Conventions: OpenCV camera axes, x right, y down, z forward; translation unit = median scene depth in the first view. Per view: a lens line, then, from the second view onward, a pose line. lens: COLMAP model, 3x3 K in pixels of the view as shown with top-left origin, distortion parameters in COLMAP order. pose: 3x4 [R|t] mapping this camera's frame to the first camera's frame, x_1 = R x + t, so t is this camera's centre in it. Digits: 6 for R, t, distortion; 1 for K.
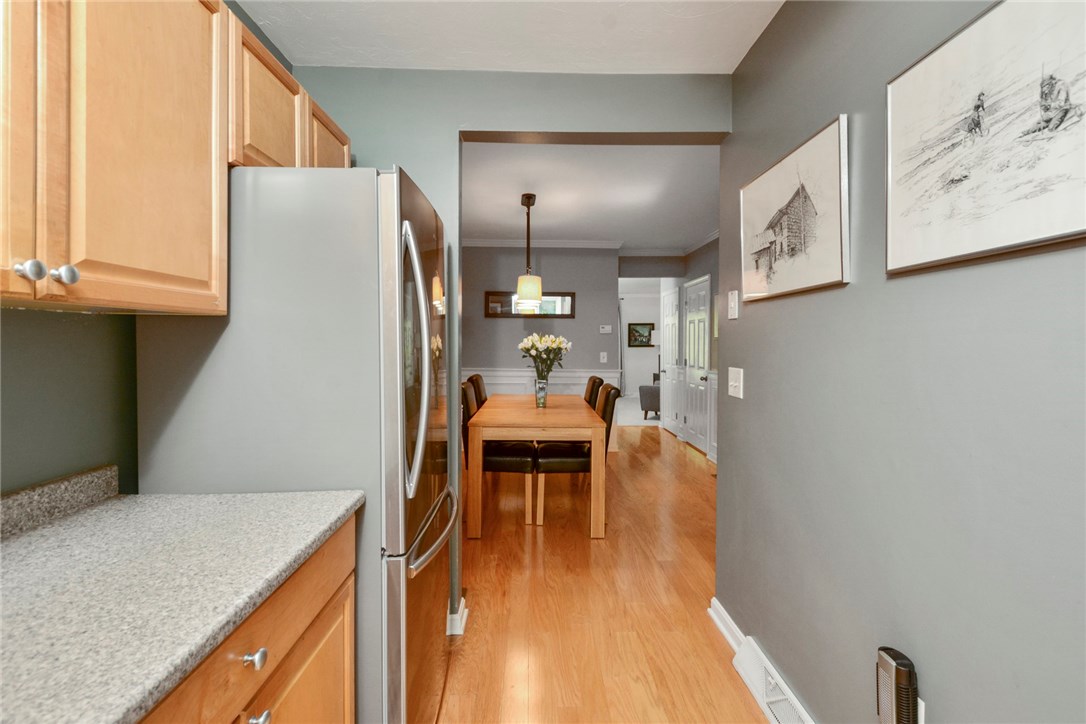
lens RADIAL K [[471.9, 0, 534.8], [0, 471.9, 359.3], [0, 0, 1]] dist [-0.001381, -0.002891]
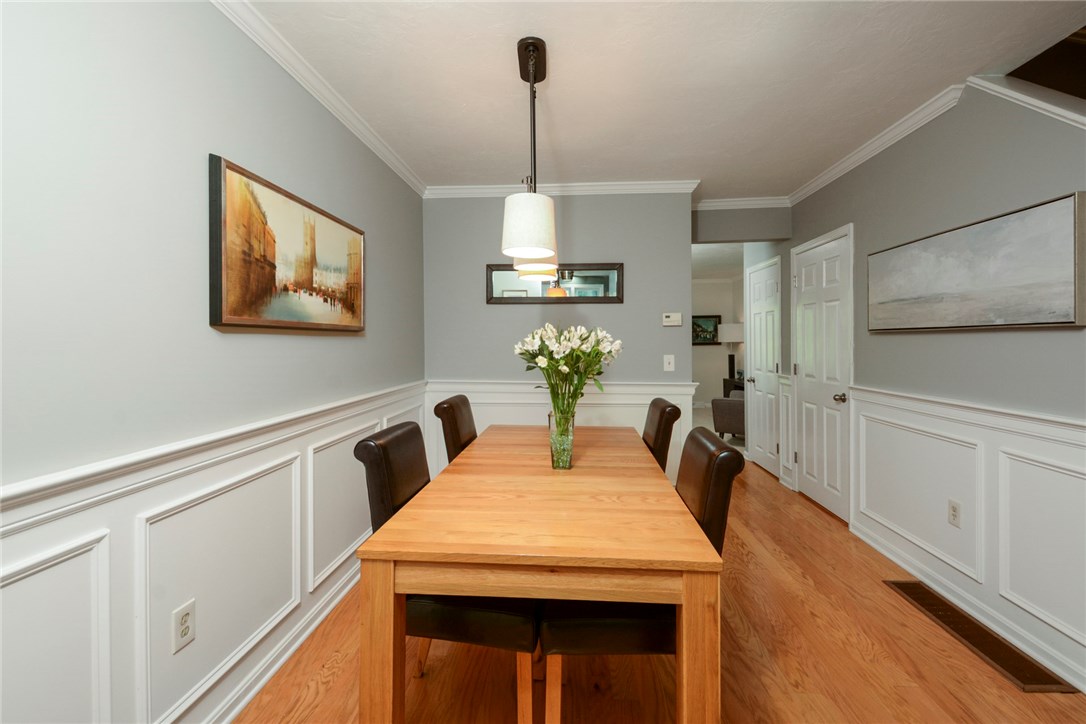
lens RADIAL K [[471.9, 0, 529.4], [0, 471.9, 344.5], [0, 0, 1]] dist [-0.001381, -0.002891]
pose [[0.994760, -0.007435, -0.101967, 0.032315], [0.004644, 0.999609, -0.027583, -0.018148], [0.102132, 0.026965, 0.994405, 0.500237]]
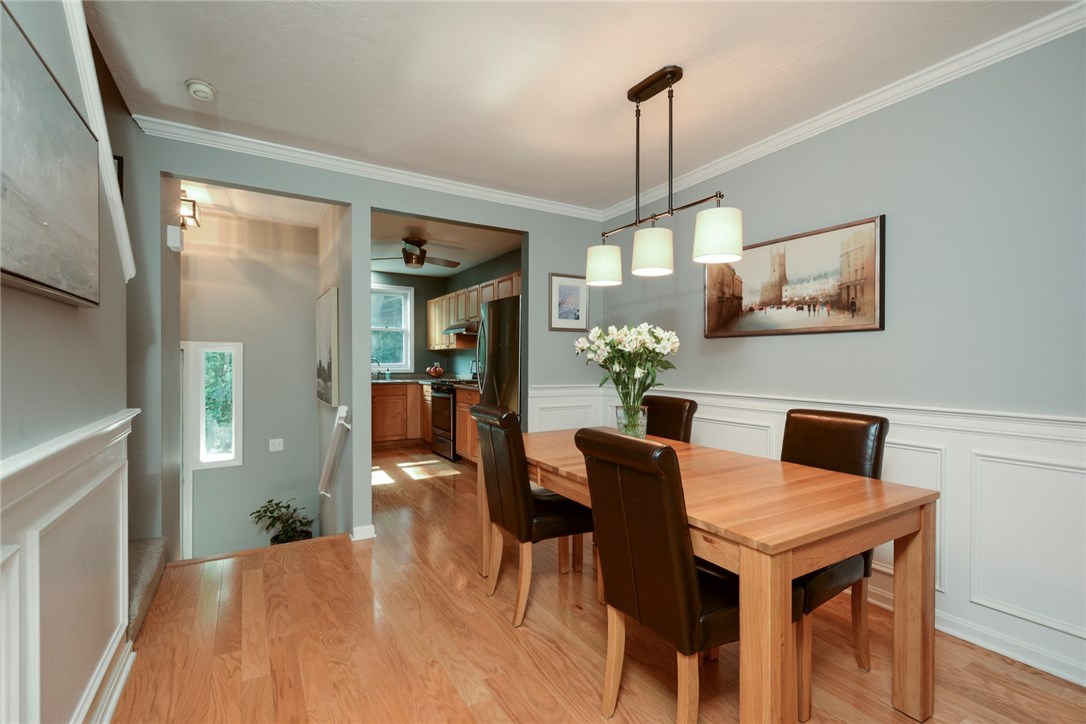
lens RADIAL K [[471.9, 0, 547.5], [0, 471.9, 365.6], [0, 0, 1]] dist [-0.001381, -0.002891]
pose [[-0.856580, -0.002008, -0.516010, 0.393394], [-0.025259, 0.998957, 0.038044, -0.023636], [0.515396, 0.045621, -0.855737, 1.454700]]
